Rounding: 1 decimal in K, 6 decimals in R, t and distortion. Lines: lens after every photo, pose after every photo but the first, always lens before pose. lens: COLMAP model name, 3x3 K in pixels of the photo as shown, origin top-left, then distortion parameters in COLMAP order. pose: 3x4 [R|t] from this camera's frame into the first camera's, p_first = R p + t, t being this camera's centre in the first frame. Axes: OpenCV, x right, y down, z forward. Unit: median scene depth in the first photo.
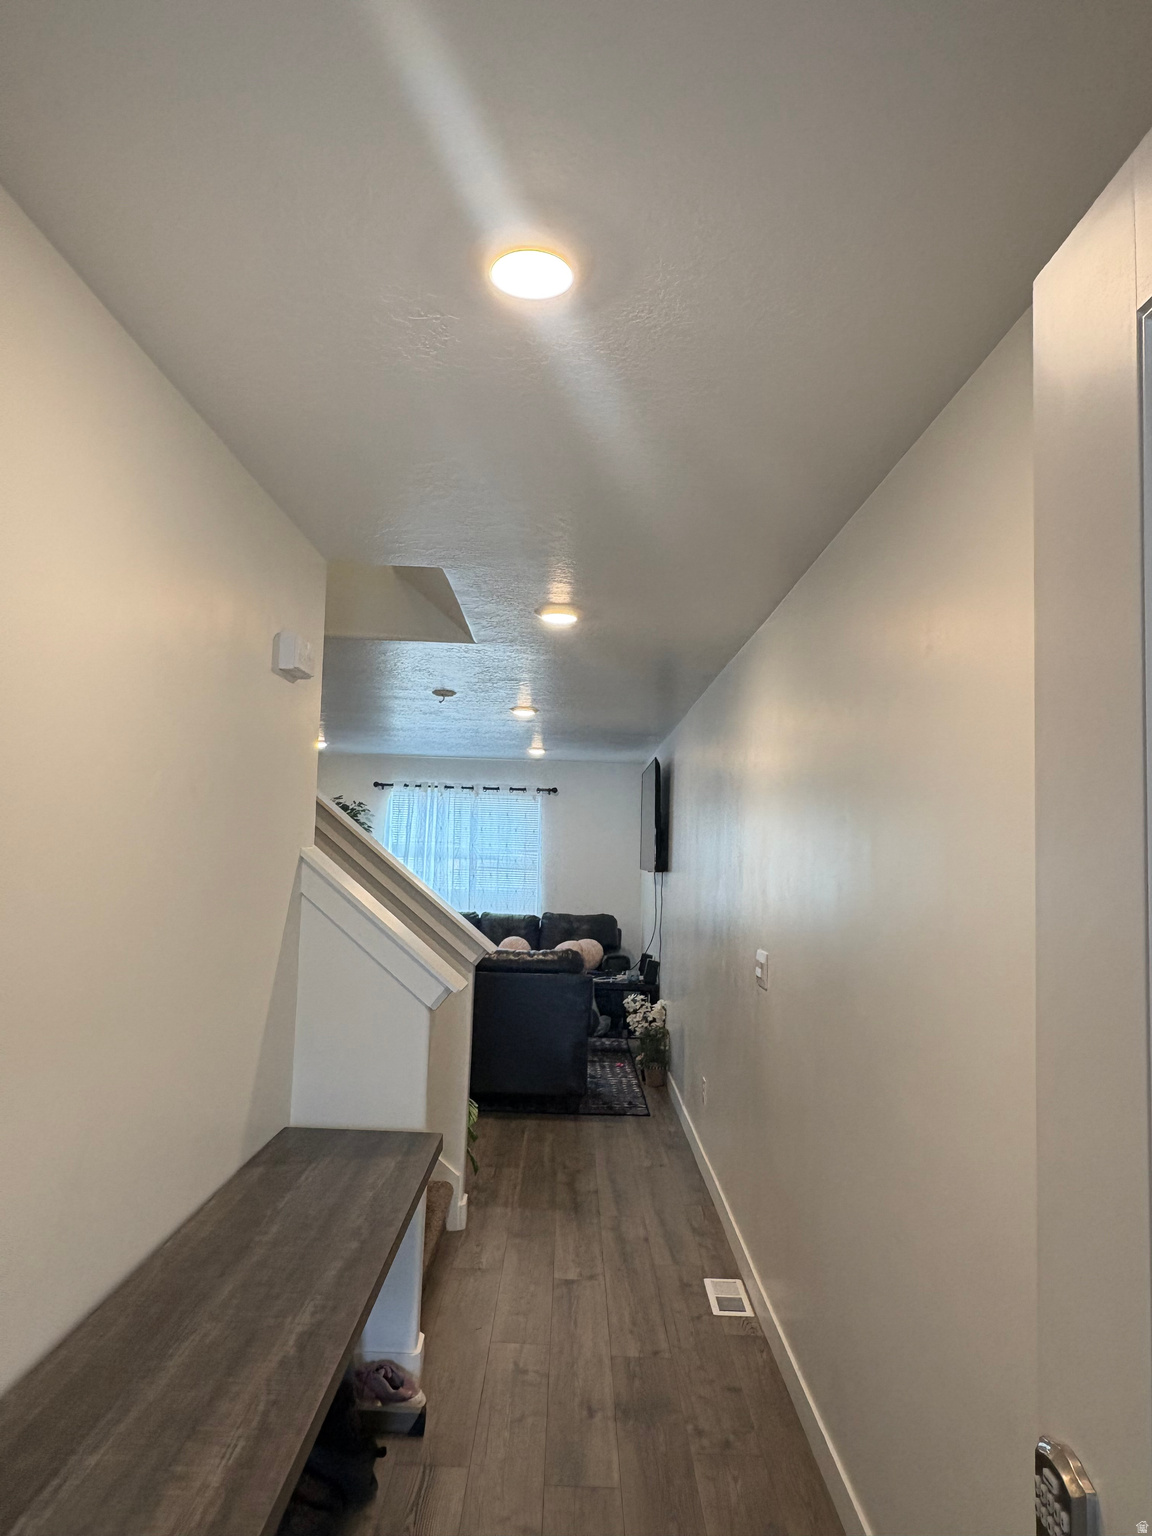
lens RADIAL K [[1035.6, 0, 578.5], [0, 1035.6, 766.8], [0, 0, 1]] dist [0.001735, 0.000027]
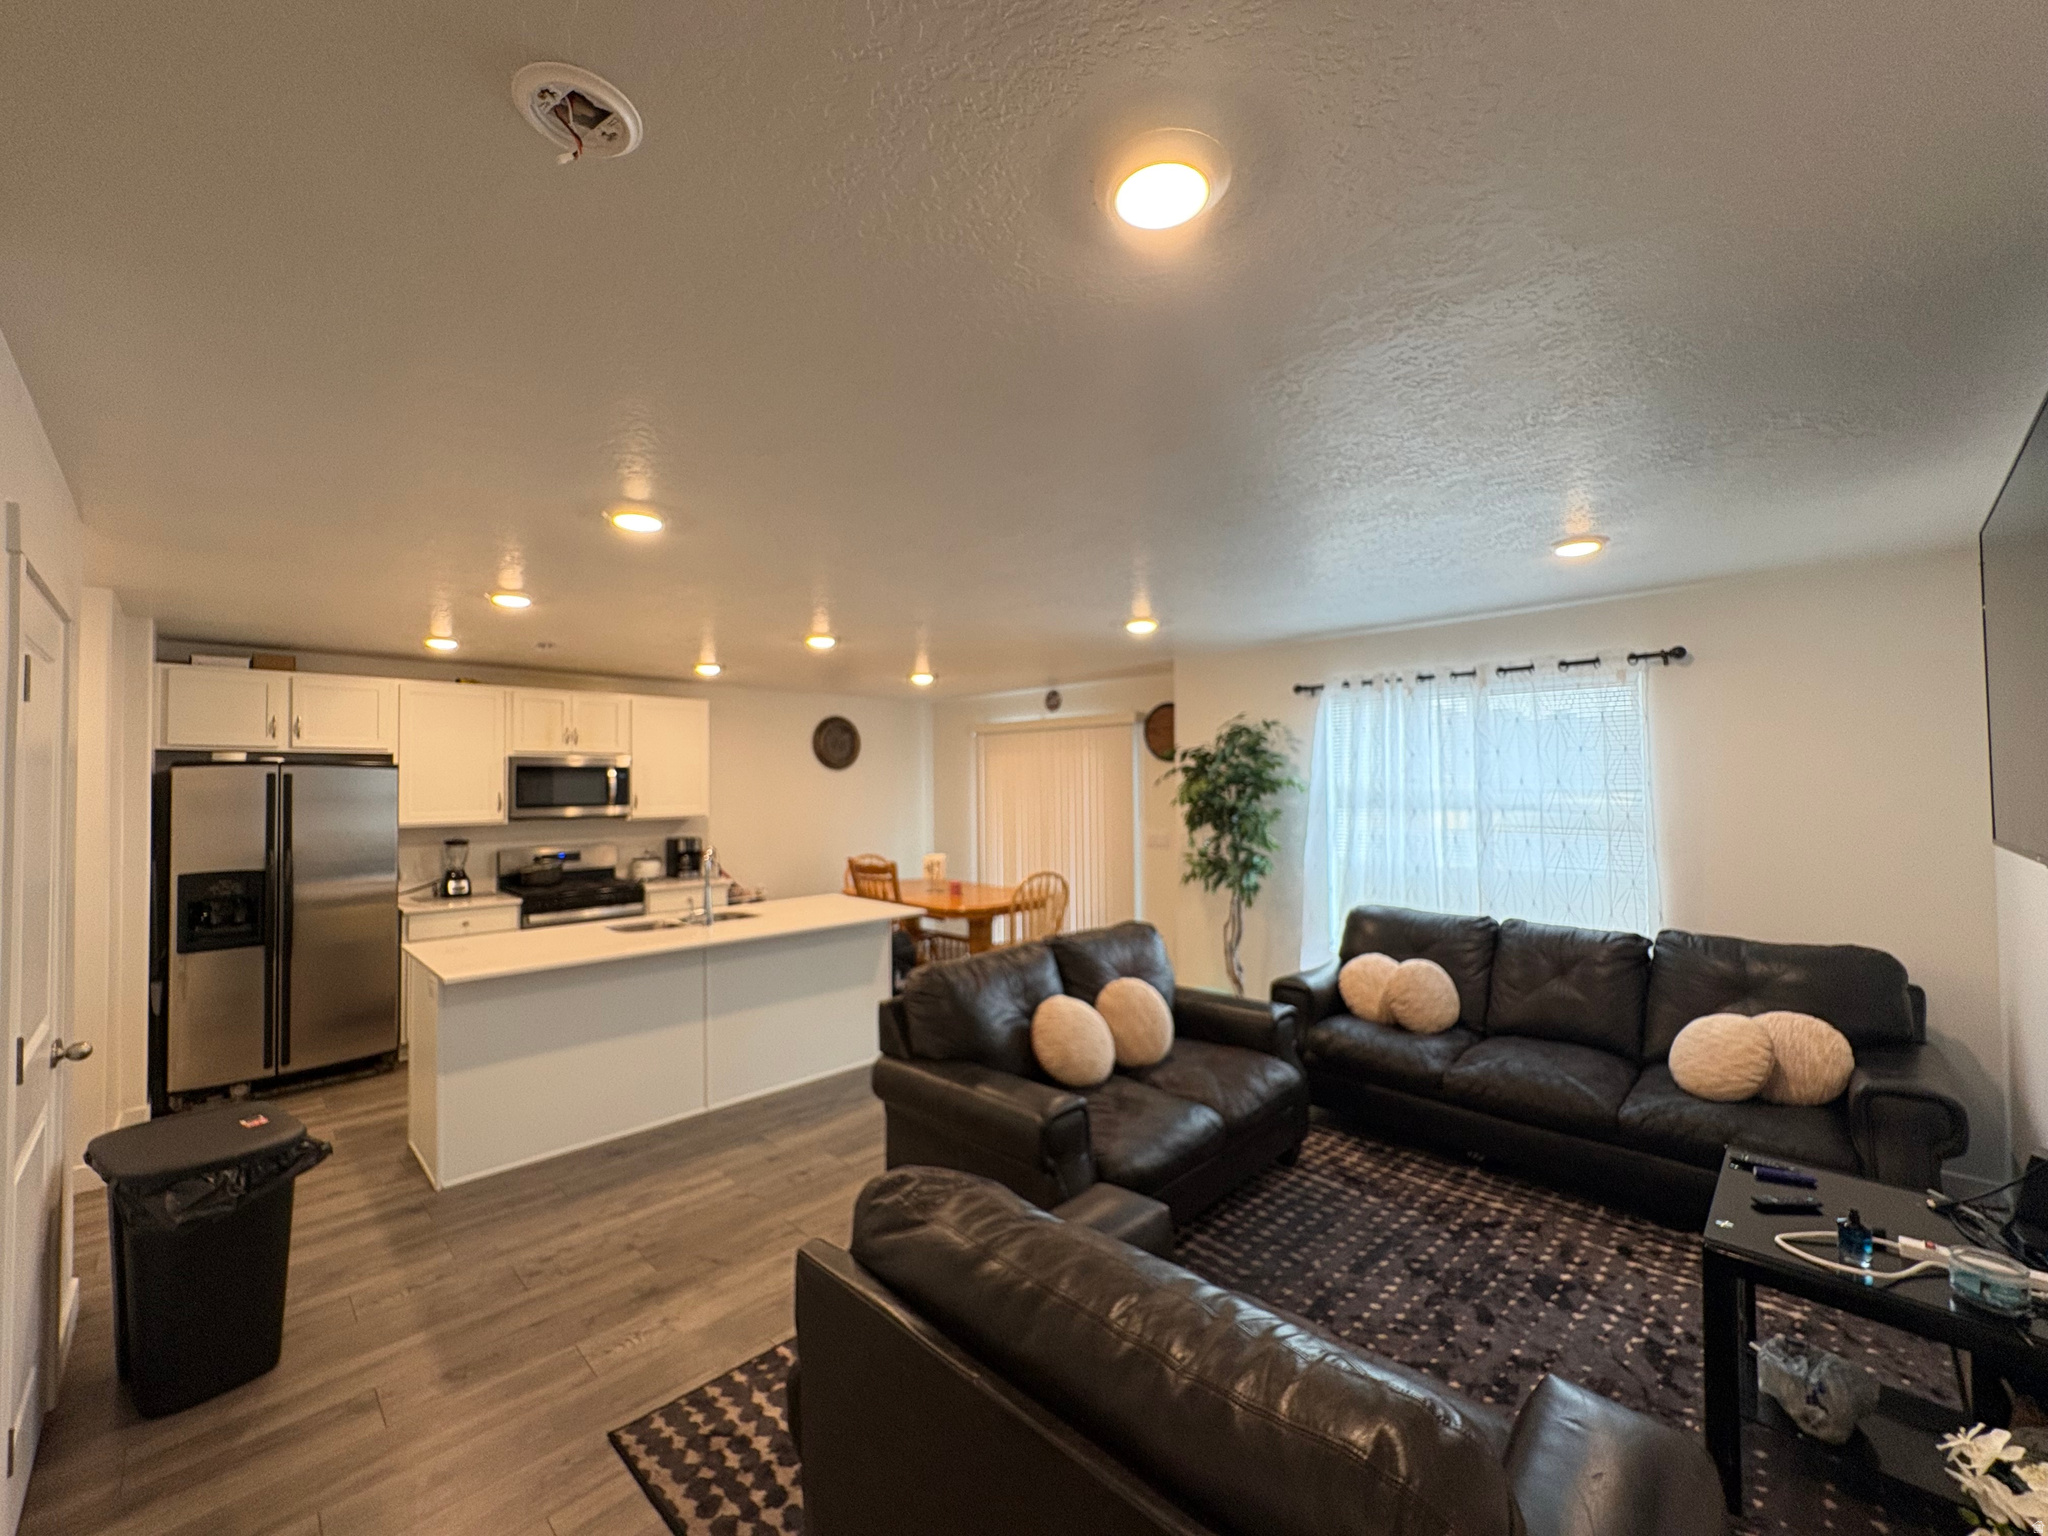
lens RADIAL K [[823.5, 0, 1025.7], [0, 823.5, 763.2], [0, 0, 1]] dist [0.000984, 0.000742]
pose [[0.698878, -0.057934, -0.712890, 0.031080], [0.096474, 0.995241, 0.013699, 0.038184], [0.708704, -0.078349, 0.701142, 0.553519]]
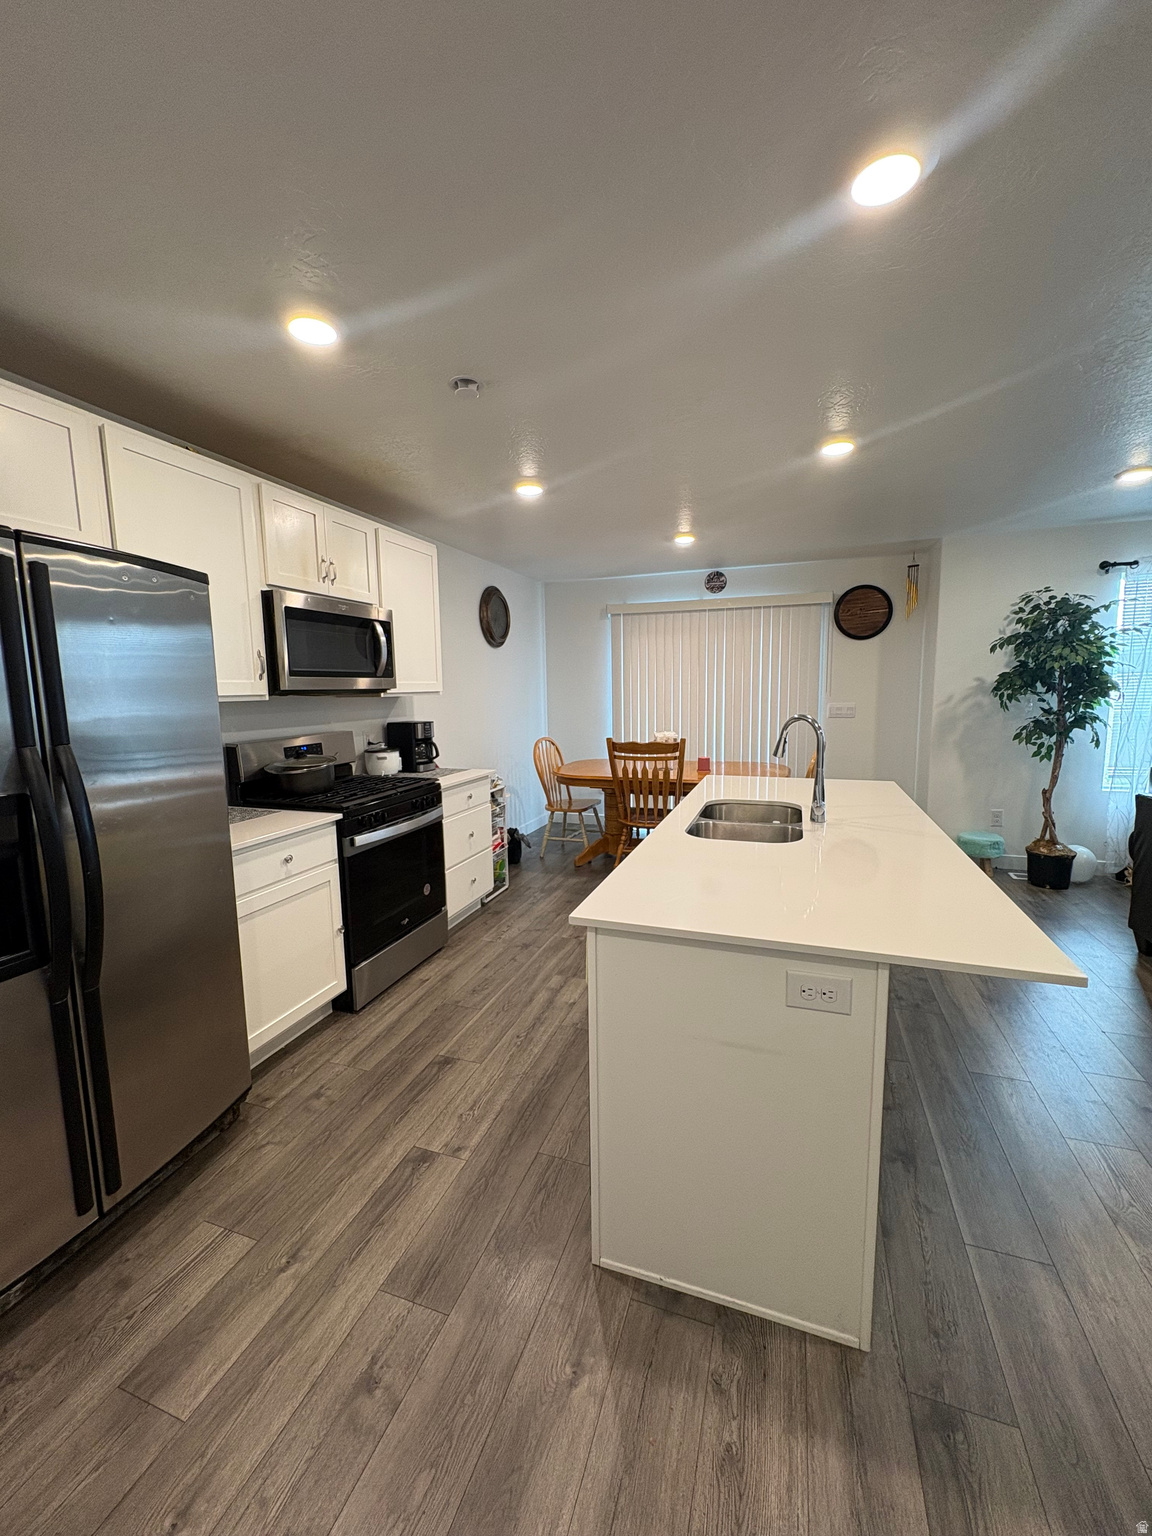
lens RADIAL K [[617.6, 0, 569.9], [0, 617.6, 758.9], [0, 0, 1]] dist [0.000984, 0.000742]
pose [[0.937302, -0.009675, -0.348383, -0.377478], [0.078970, 0.979511, 0.185264, 0.038677], [0.339452, -0.201160, 0.918862, 0.490662]]
